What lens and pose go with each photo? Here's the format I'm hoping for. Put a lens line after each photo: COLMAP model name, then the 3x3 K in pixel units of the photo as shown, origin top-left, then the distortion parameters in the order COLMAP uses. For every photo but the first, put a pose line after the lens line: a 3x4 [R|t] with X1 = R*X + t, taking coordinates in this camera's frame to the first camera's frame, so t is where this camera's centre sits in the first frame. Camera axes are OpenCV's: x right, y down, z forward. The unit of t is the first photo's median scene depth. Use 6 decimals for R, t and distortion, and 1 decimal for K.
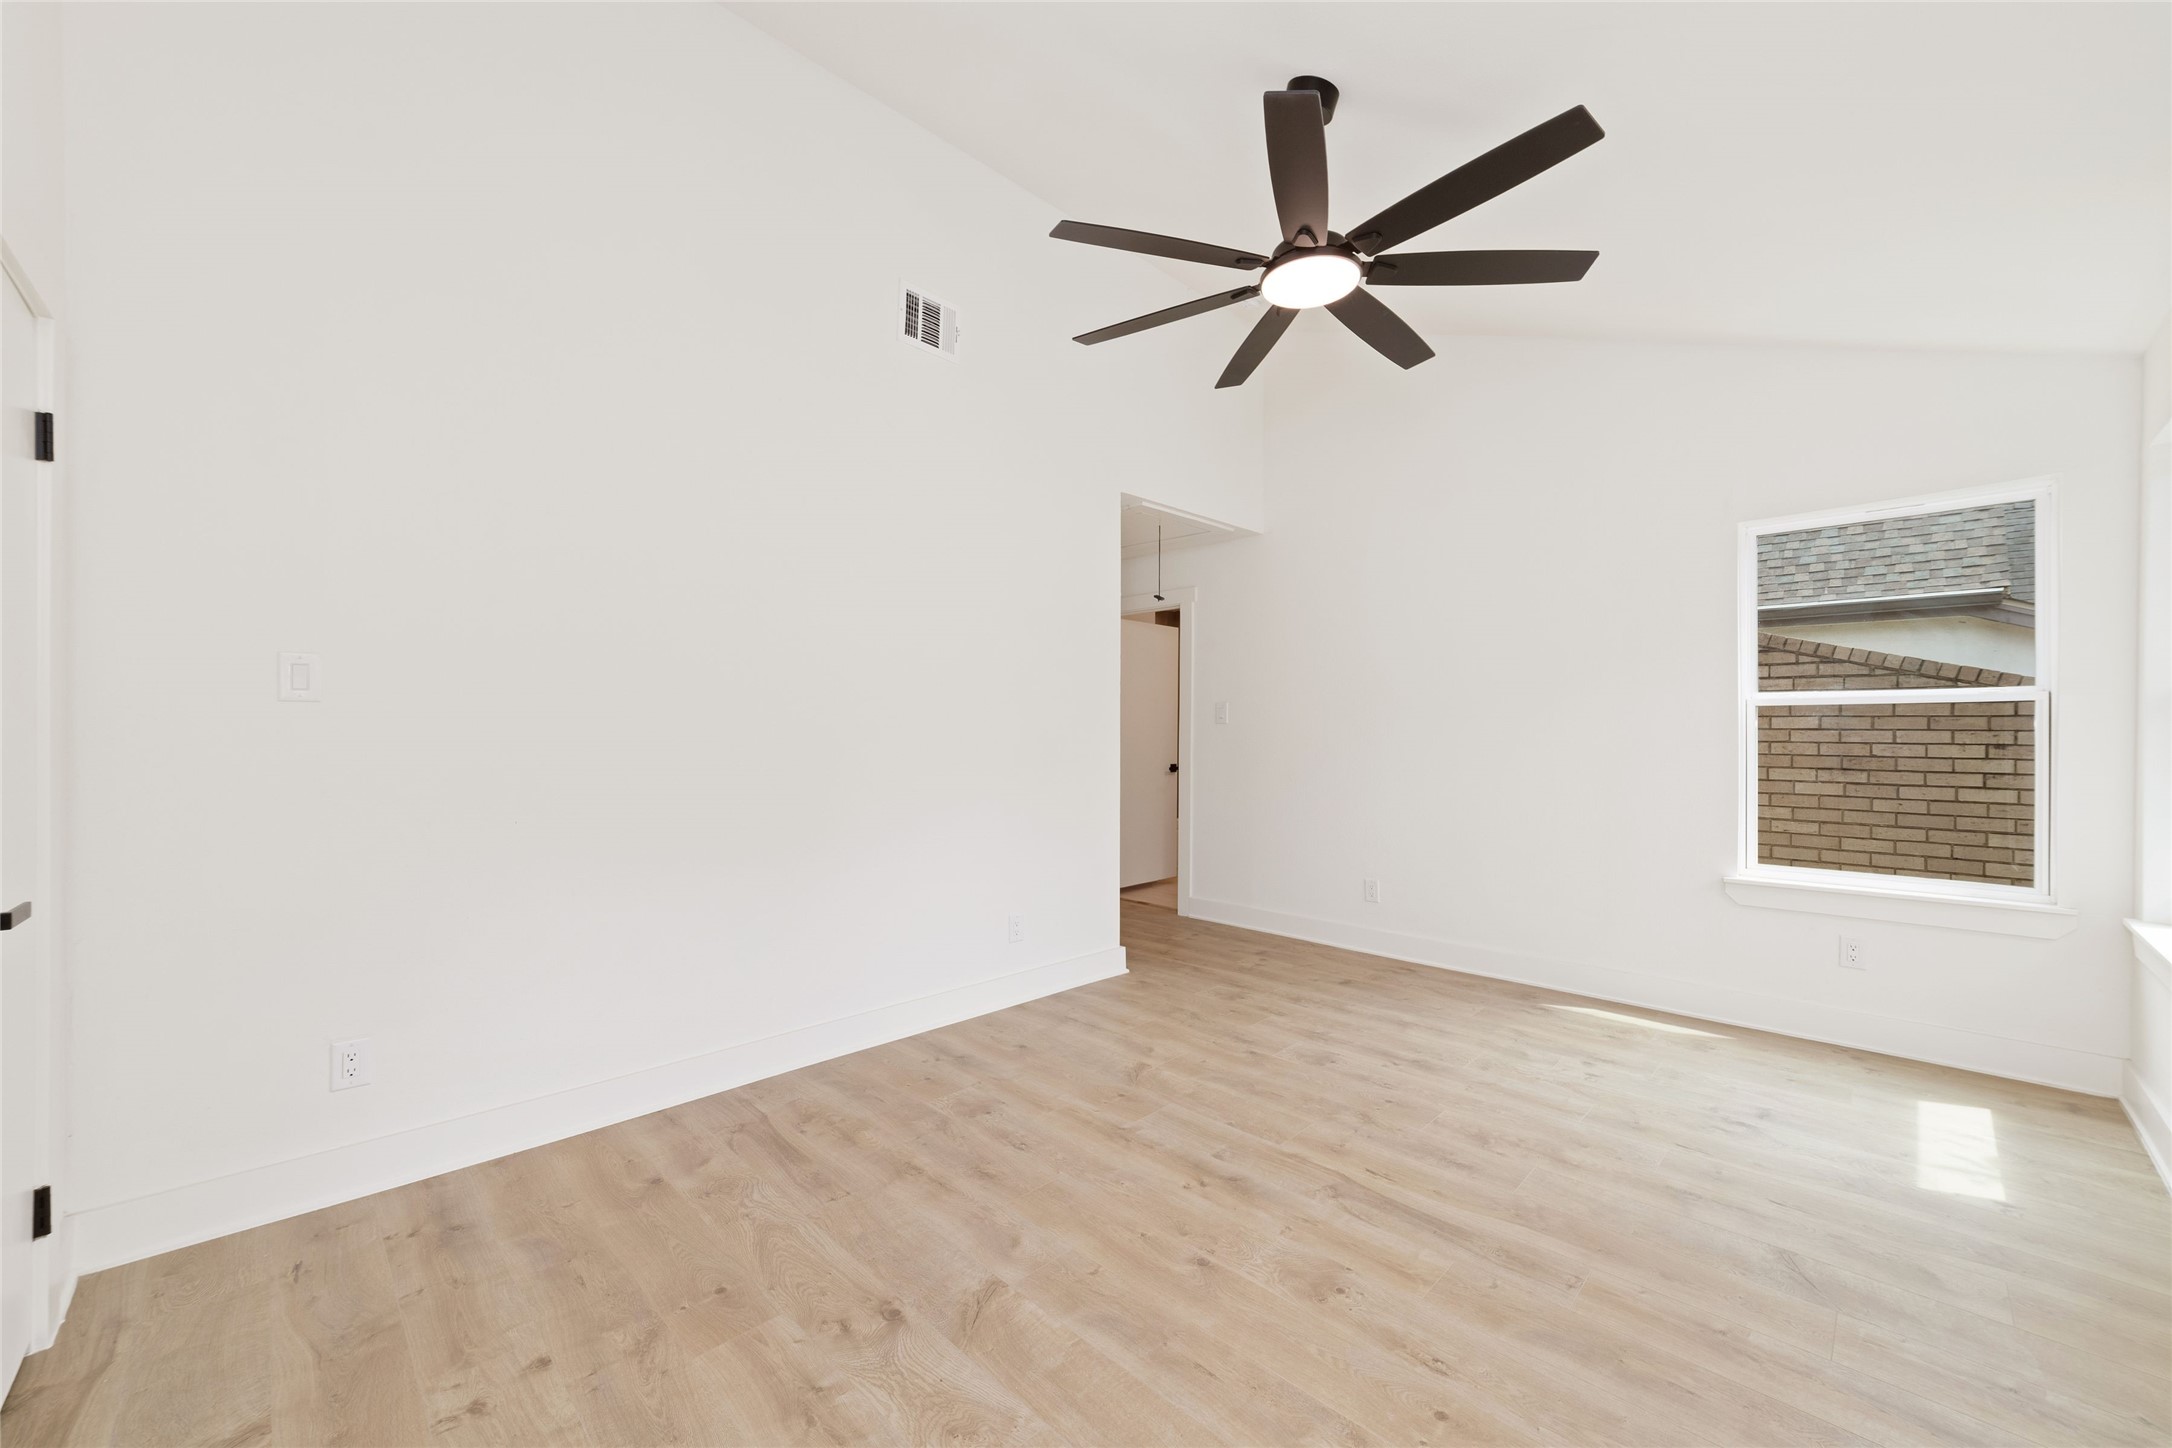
lens RADIAL K [[816.1, 0, 1083.6], [0, 816.1, 733.3], [0, 0, 1]] dist [-0.000019, 0.000181]
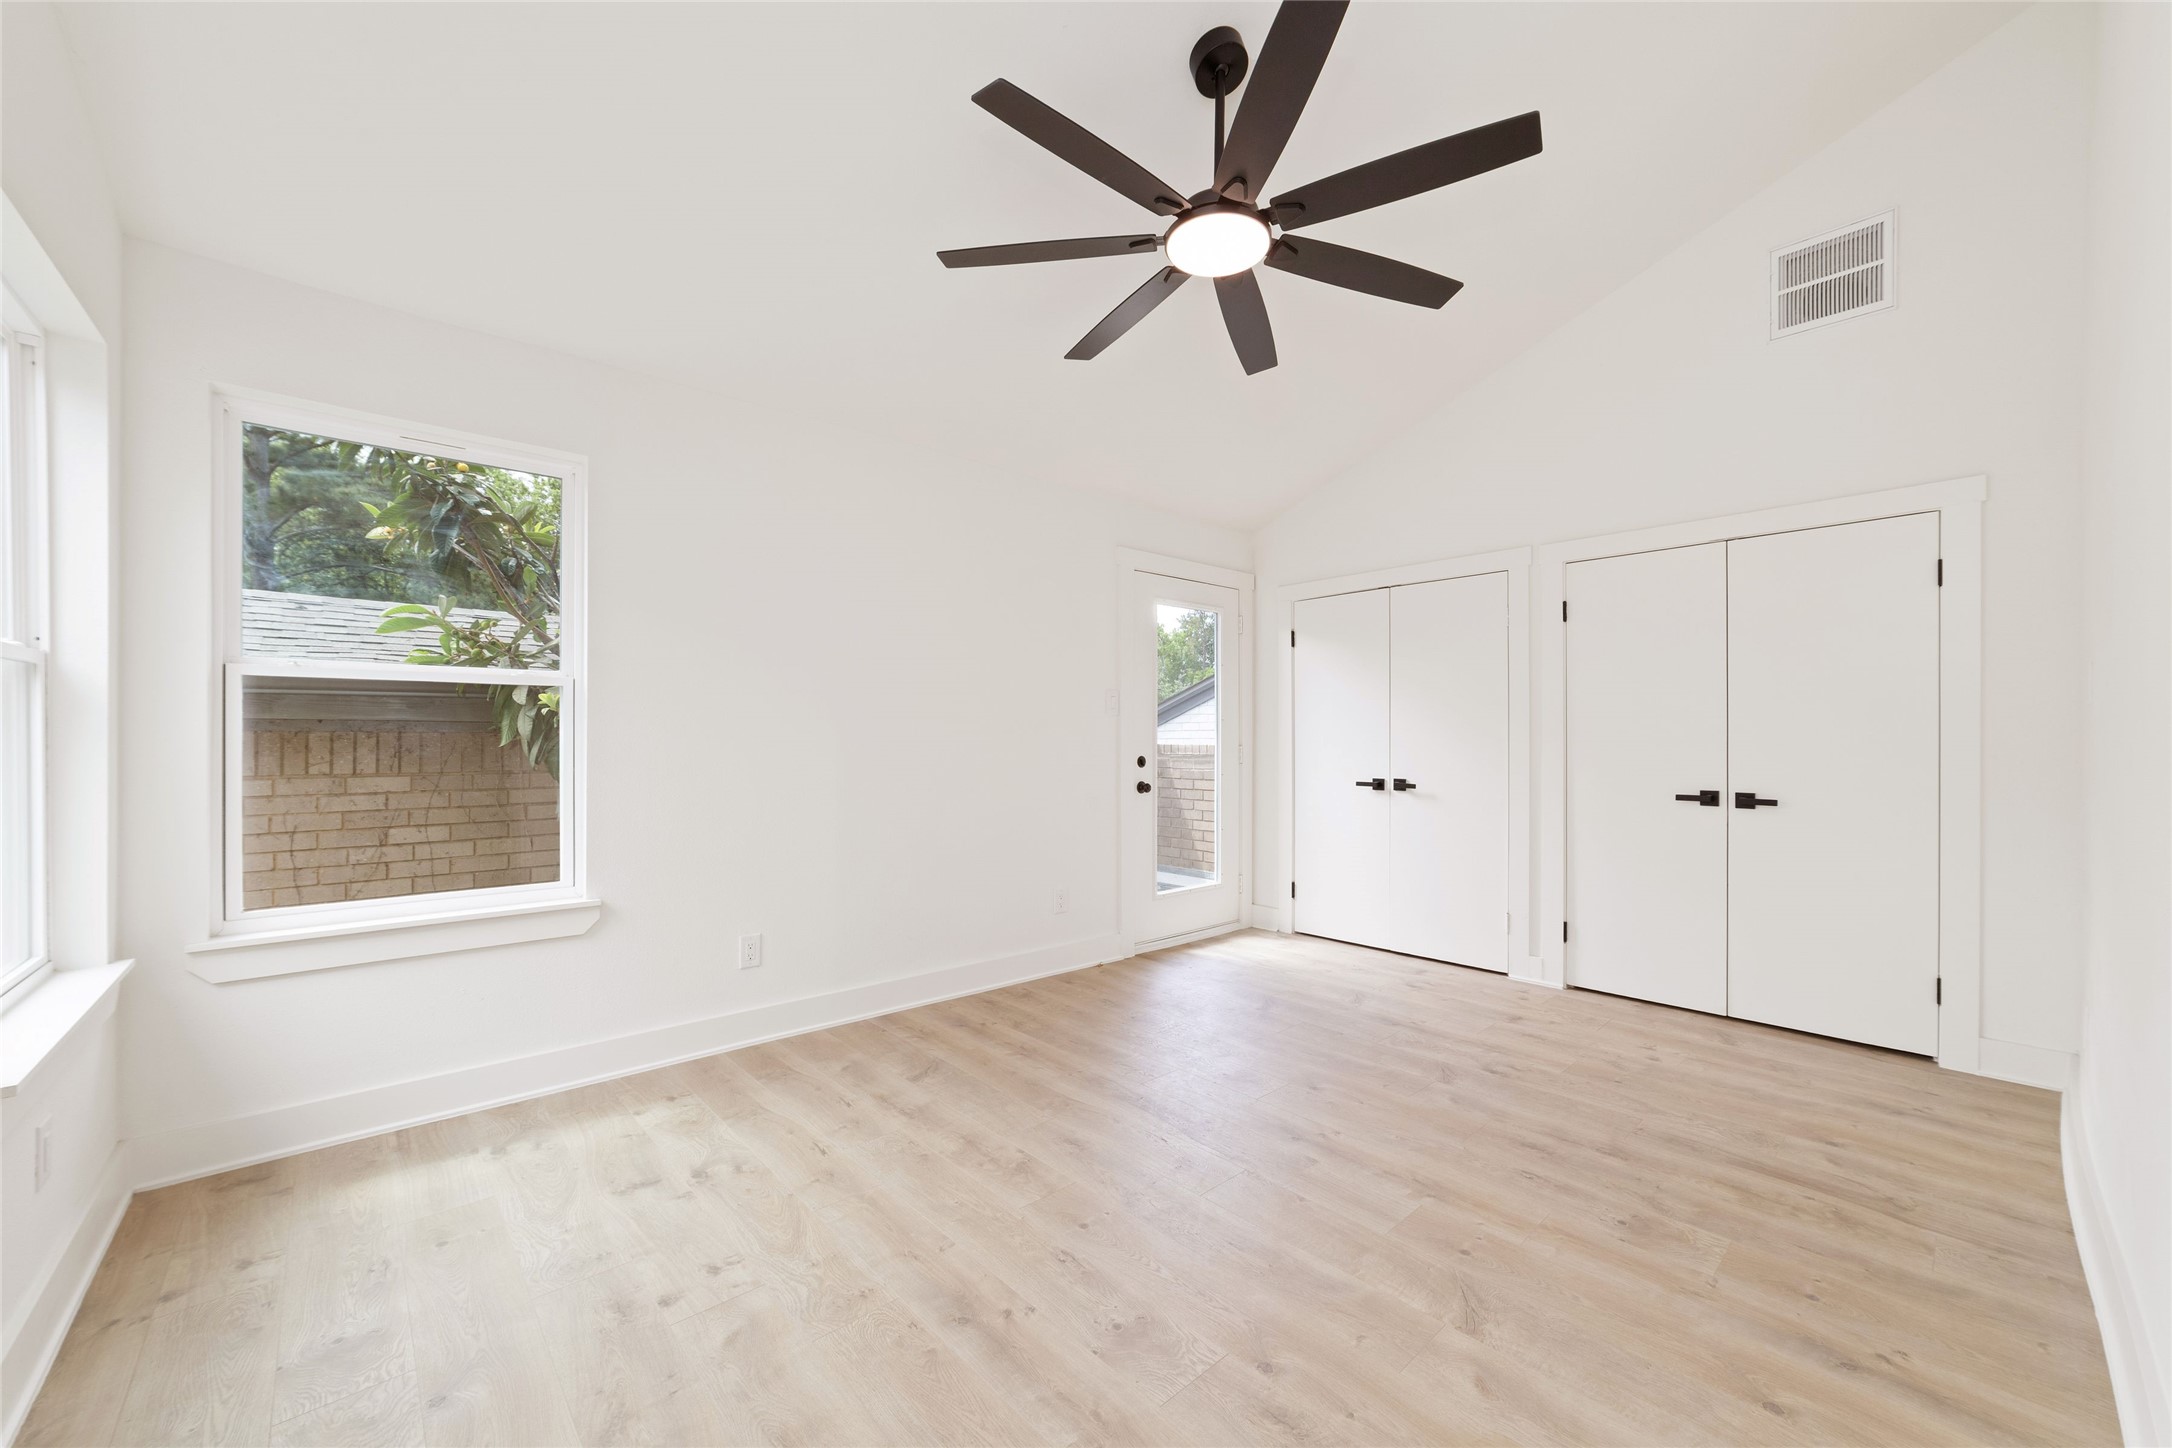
lens RADIAL K [[816.1, 0, 1089.1], [0, 816.1, 733.9], [0, 0, 1]] dist [-0.000019, 0.000181]
pose [[-0.998935, -0.008960, 0.045263, 0.365504], [-0.009165, 0.999949, -0.004329, 0.014834], [-0.045222, -0.004739, -0.998966, 1.858027]]
